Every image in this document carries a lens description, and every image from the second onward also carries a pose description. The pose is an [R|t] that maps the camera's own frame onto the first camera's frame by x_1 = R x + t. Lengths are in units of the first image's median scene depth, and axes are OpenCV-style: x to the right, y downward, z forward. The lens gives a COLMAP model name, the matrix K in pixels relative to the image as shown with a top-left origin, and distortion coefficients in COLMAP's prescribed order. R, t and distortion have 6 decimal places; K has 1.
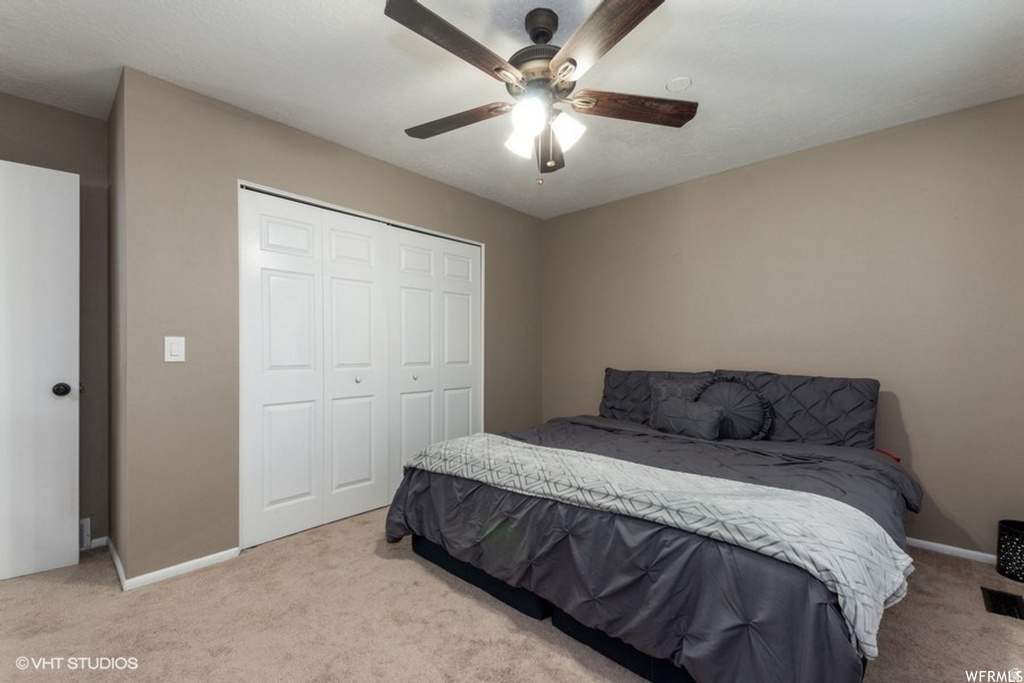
lens RADIAL K [[441.8, 0, 514.5], [0, 441.8, 348.3], [0, 0, 1]] dist [0.001847, 0.000138]
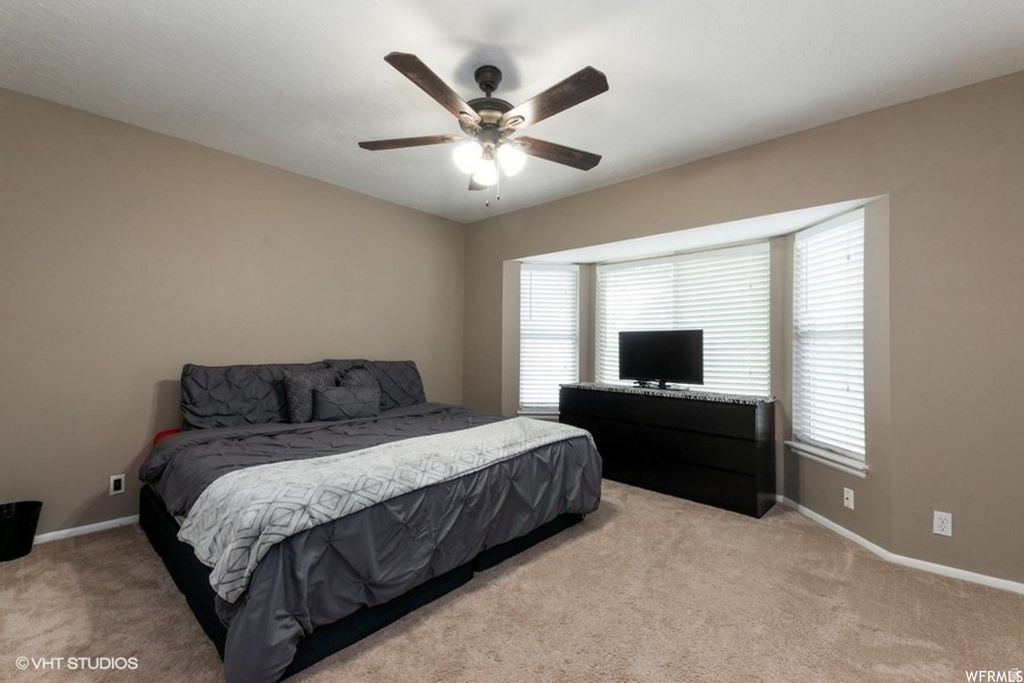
lens RADIAL K [[441.8, 0, 513.0], [0, 441.8, 341.4], [0, 0, 1]] dist [0.001847, 0.000138]
pose [[-0.021206, 0.004250, 0.999766, -1.018449], [-0.012558, 0.999911, -0.004517, 0.004423], [-0.999696, -0.012651, -0.021151, 0.863387]]
